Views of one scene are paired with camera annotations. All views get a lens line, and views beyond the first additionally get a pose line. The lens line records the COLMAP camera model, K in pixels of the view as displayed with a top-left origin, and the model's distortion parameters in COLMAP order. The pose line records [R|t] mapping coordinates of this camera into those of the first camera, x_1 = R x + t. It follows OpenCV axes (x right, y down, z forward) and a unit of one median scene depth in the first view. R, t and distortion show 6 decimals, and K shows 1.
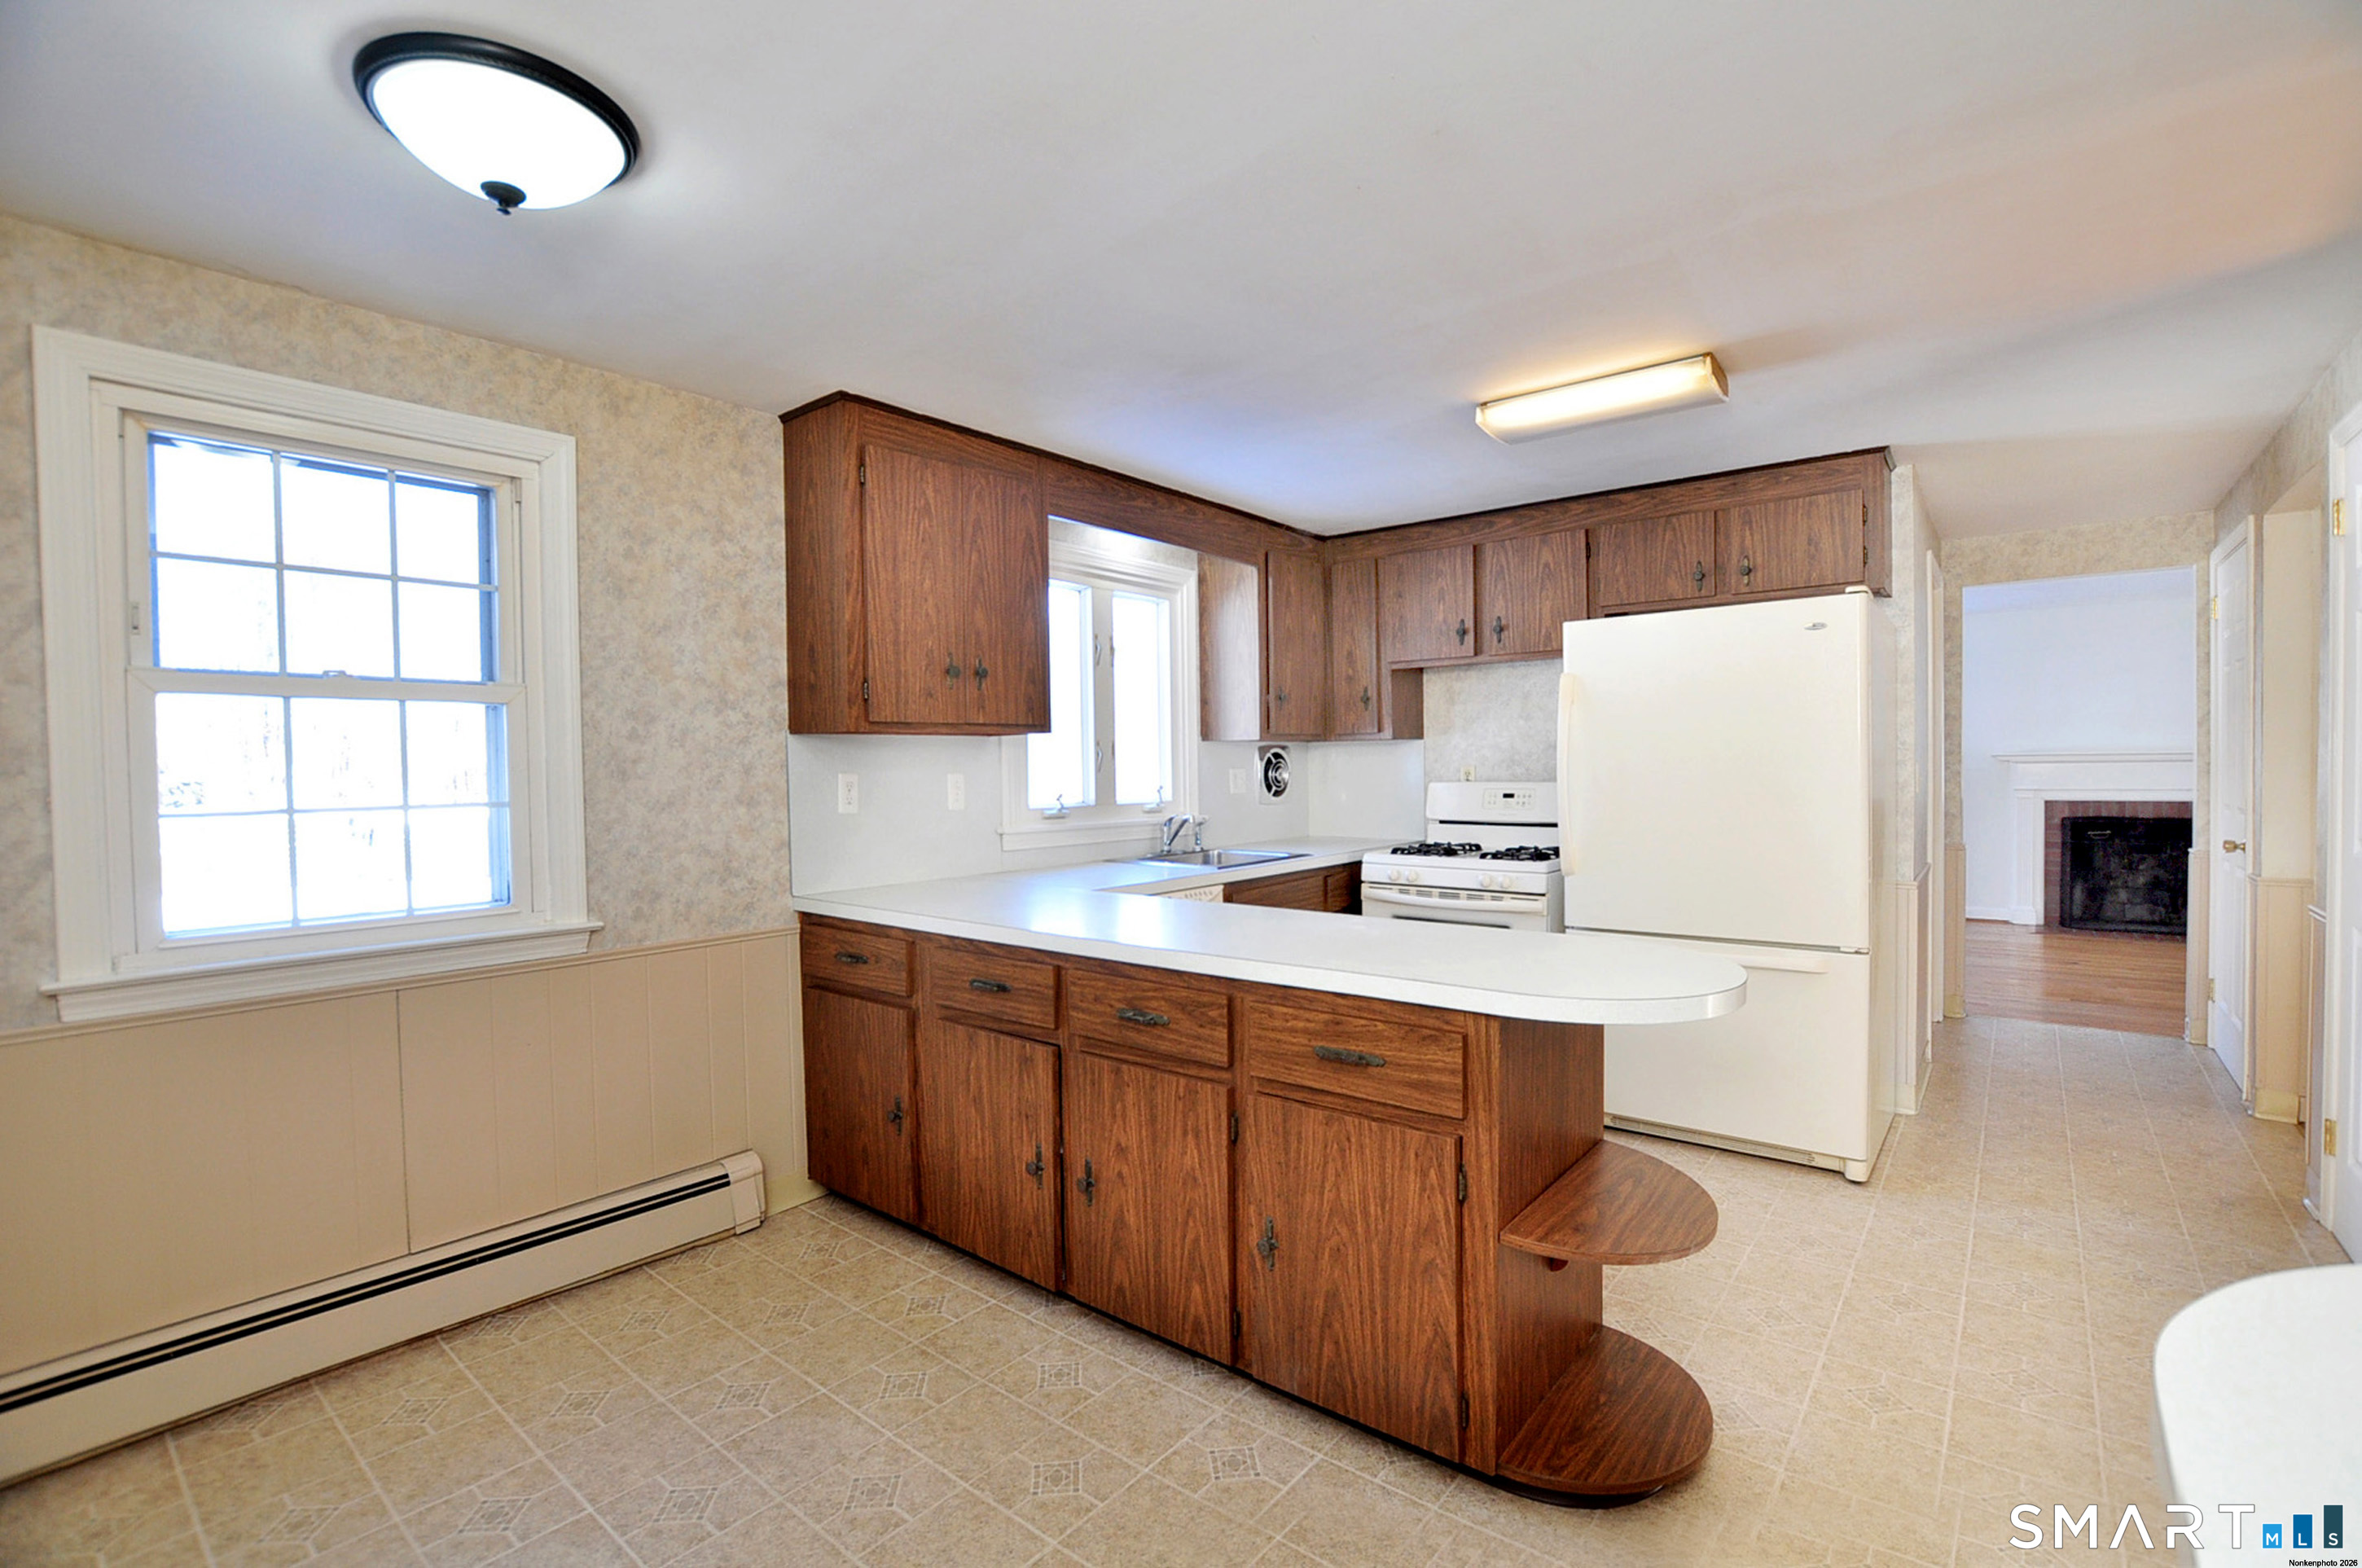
lens RADIAL K [[1046.7, 0, 1187.0], [0, 1046.7, 791.2], [0, 0, 1]] dist [-0.032582, 0.003390]
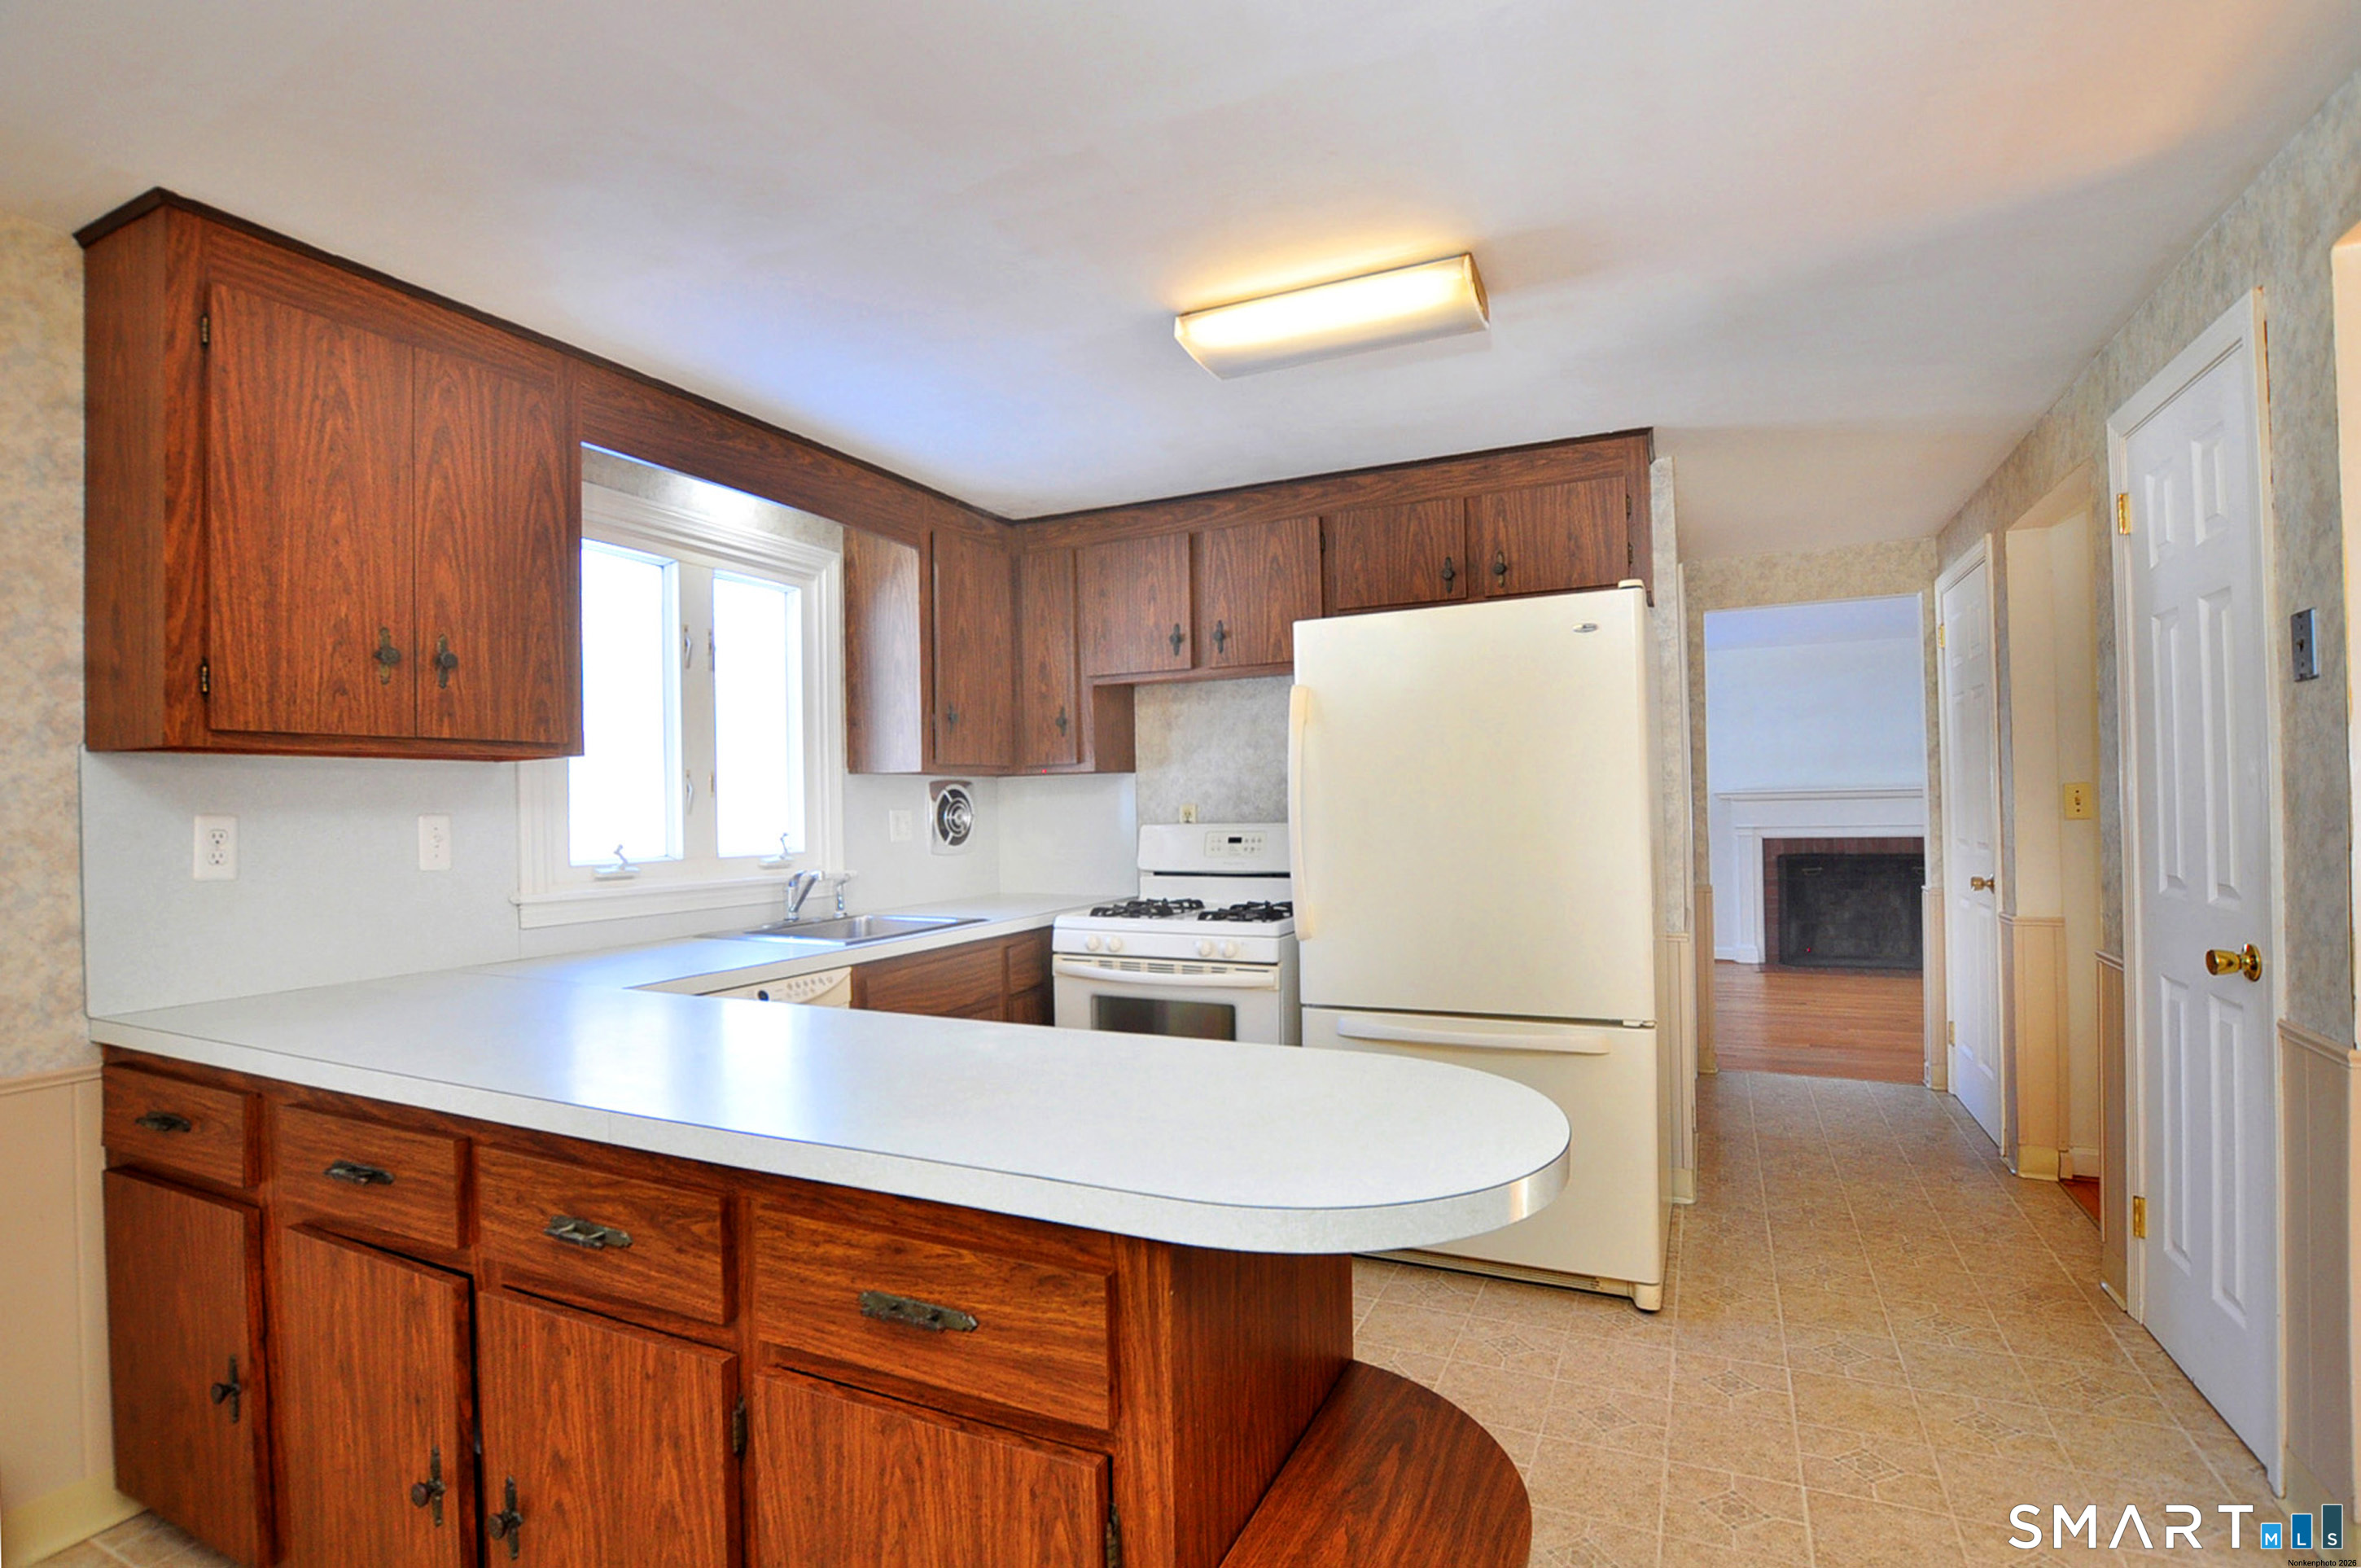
lens RADIAL K [[1103.3, 0, 1186.8], [0, 1103.3, 806.8], [0, 0, 1]] dist [-0.034669, 0.003412]
pose [[0.971538, -0.005215, 0.236828, 0.095594], [0.012153, 0.999538, -0.027844, 0.002651], [-0.236574, 0.029930, 0.971152, 0.238947]]
